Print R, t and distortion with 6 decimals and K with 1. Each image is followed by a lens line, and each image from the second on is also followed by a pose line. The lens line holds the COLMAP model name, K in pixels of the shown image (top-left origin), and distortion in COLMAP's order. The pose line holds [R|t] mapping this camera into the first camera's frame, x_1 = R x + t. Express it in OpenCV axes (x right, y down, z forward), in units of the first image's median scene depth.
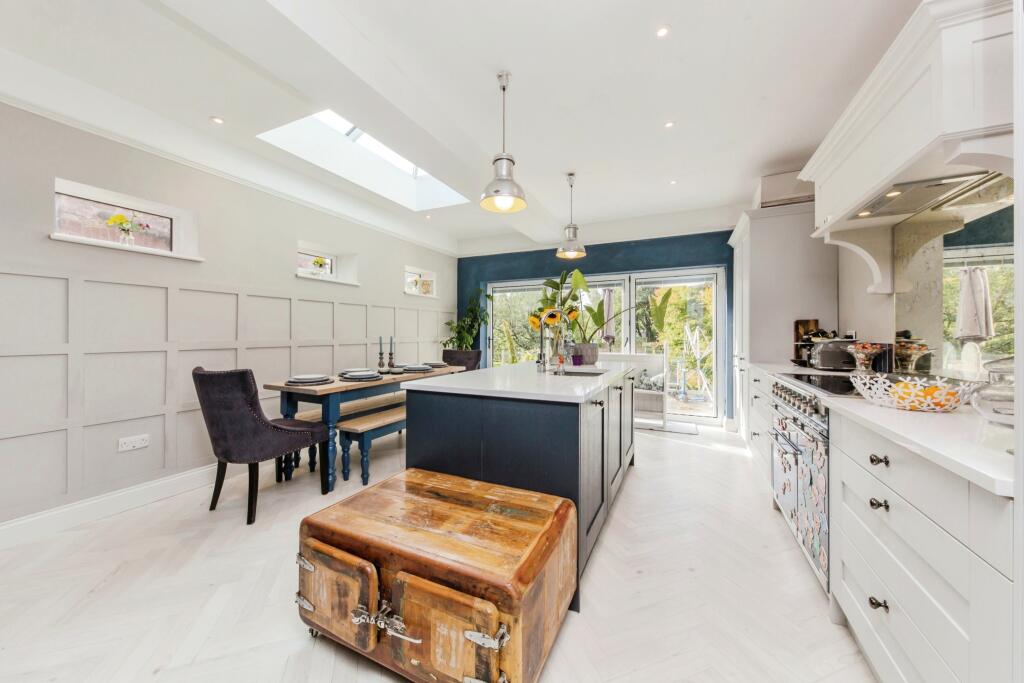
lens RADIAL K [[359.2, 0, 510.7], [0, 359.2, 337.2], [0, 0, 1]] dist [-0.003513, -0.000789]
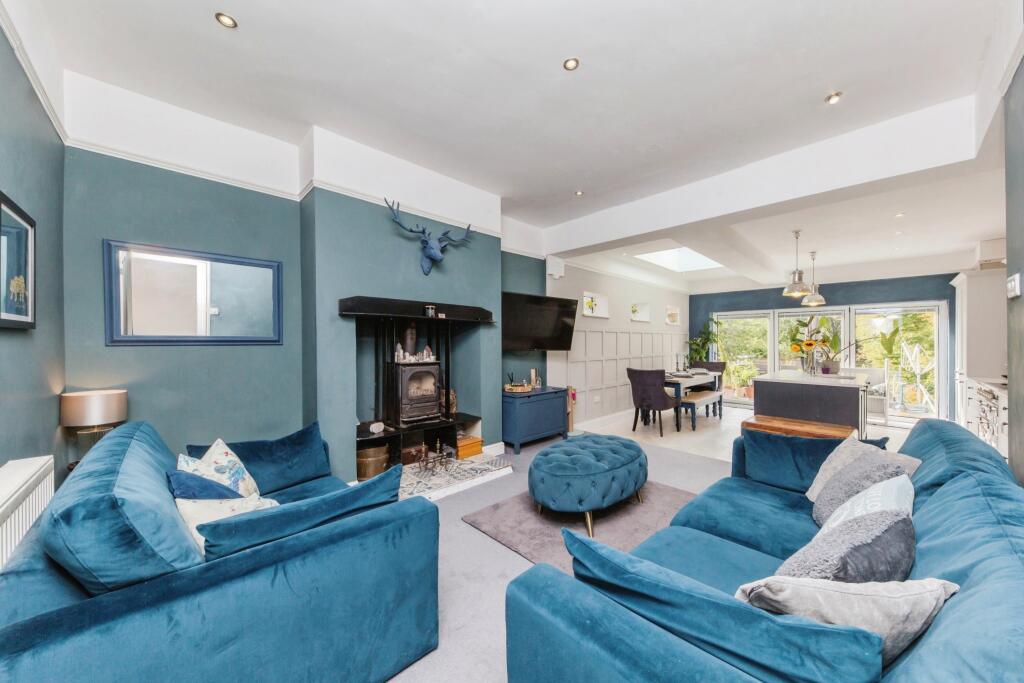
lens RADIAL K [[359.2, 0, 513.4], [0, 359.2, 340.7], [0, 0, 1]] dist [-0.003513, -0.000789]
pose [[0.935697, 0.006813, -0.352738, -0.381940], [-0.010782, 0.999899, -0.009288, -0.029381], [0.352639, 0.012494, 0.935676, -0.701186]]
